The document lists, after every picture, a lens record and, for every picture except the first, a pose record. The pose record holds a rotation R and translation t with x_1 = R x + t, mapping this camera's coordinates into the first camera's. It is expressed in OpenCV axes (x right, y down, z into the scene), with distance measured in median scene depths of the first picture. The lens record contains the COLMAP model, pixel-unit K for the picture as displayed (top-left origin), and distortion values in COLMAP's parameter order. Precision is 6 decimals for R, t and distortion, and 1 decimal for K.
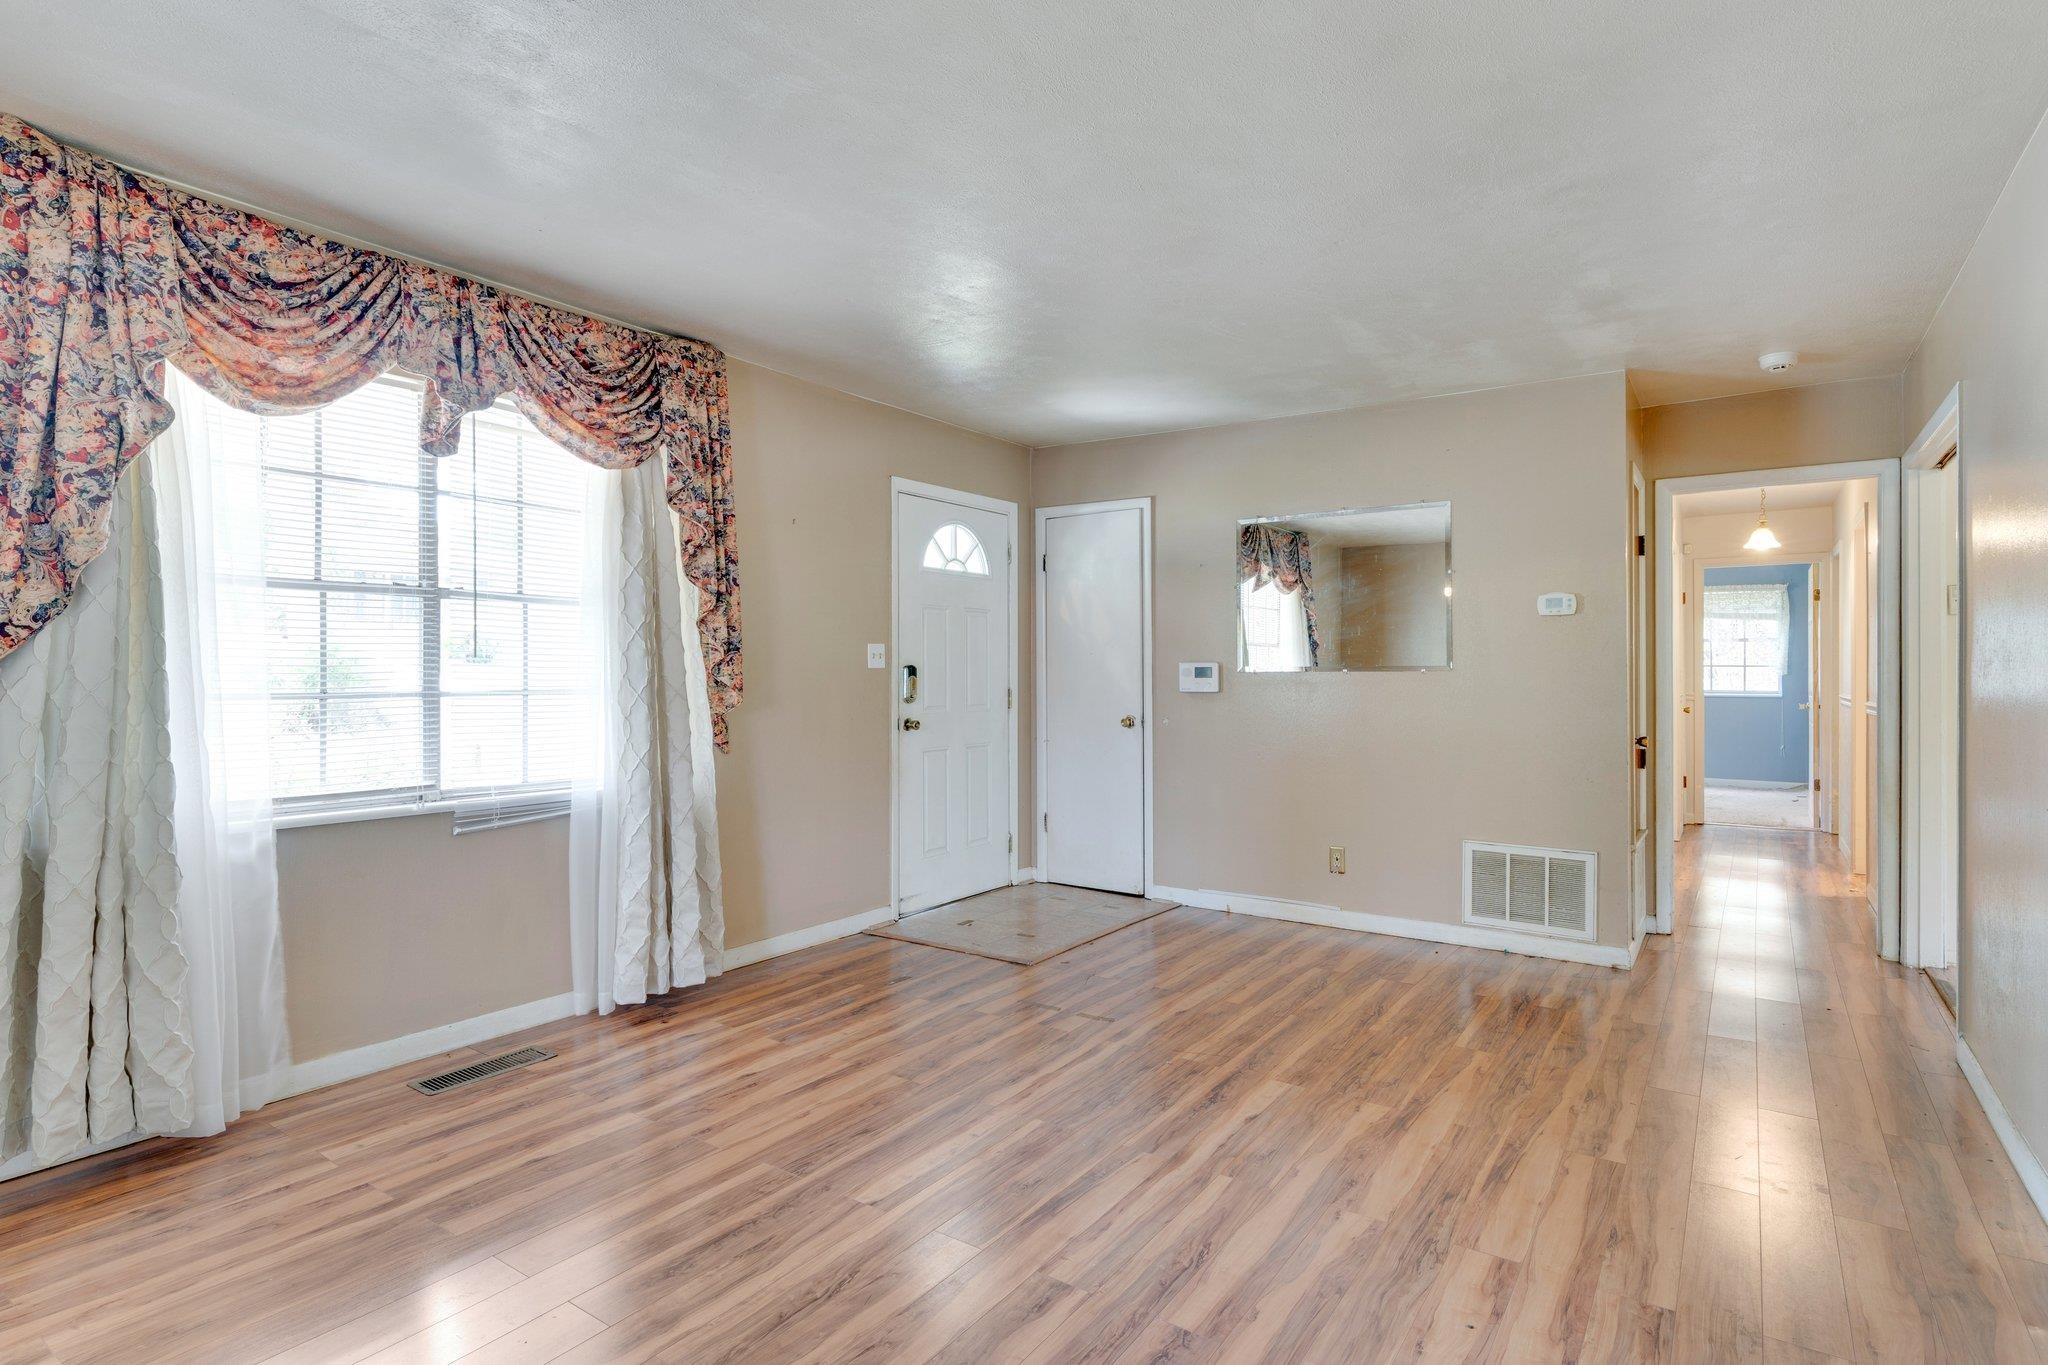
lens RADIAL K [[1052.3, 0, 1020.9], [0, 1052.3, 669.2], [0, 0, 1]] dist [-0.010128, -0.000432]
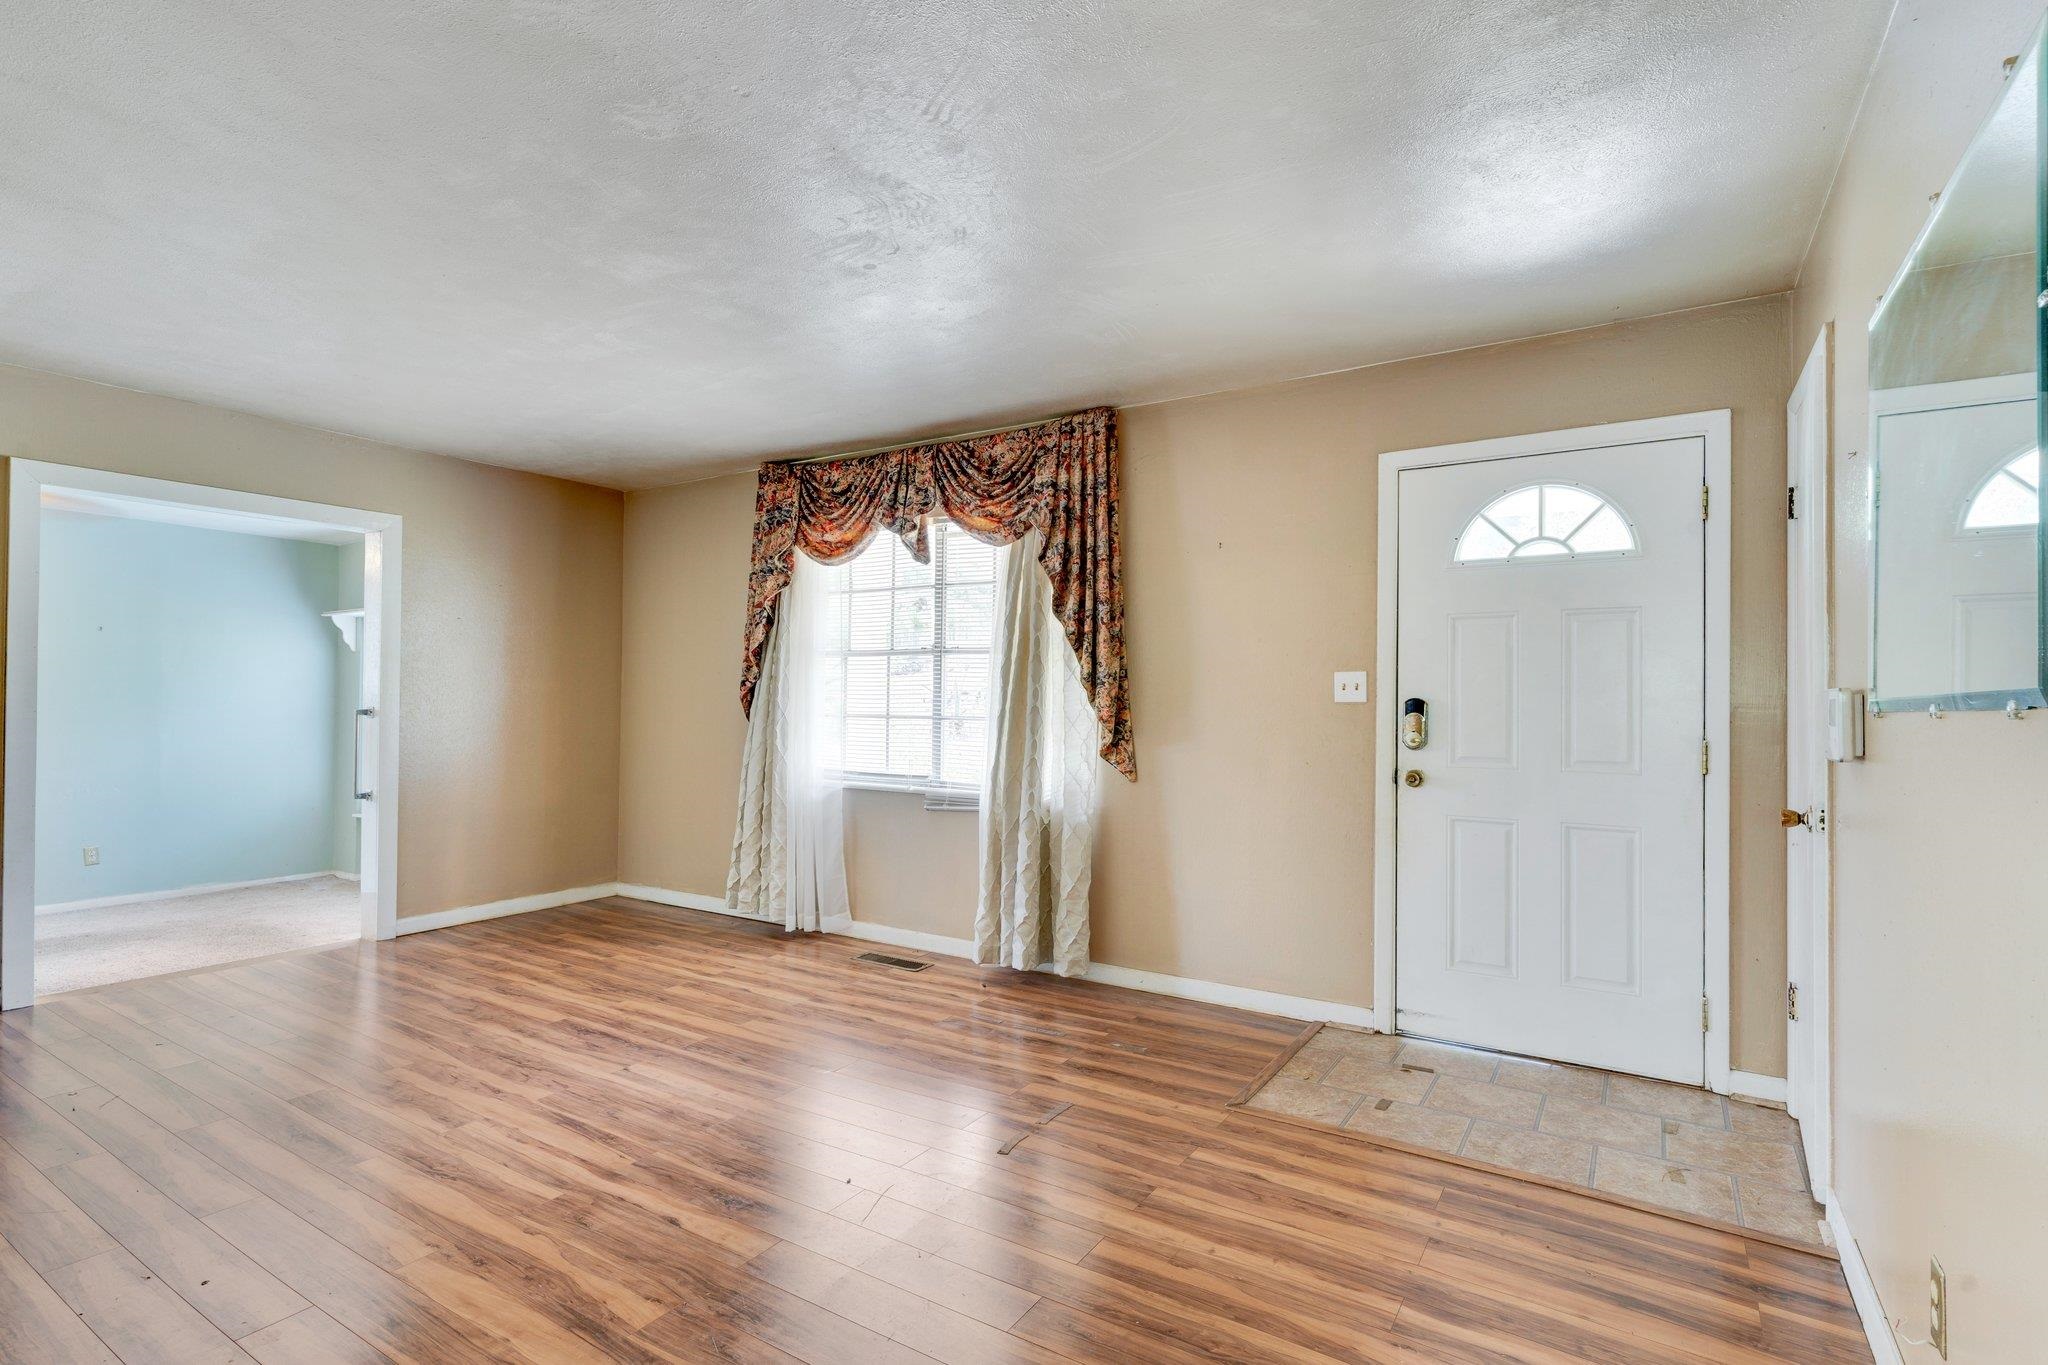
lens RADIAL K [[983.4, 0, 1017.8], [0, 983.4, 693.5], [0, 0, 1]] dist [0.001138, 0.000307]
pose [[0.035511, -0.008474, -0.999333, 0.885953], [-0.006198, 0.999943, -0.008699, 0.000421], [0.999350, 0.006502, 0.035457, 1.066594]]
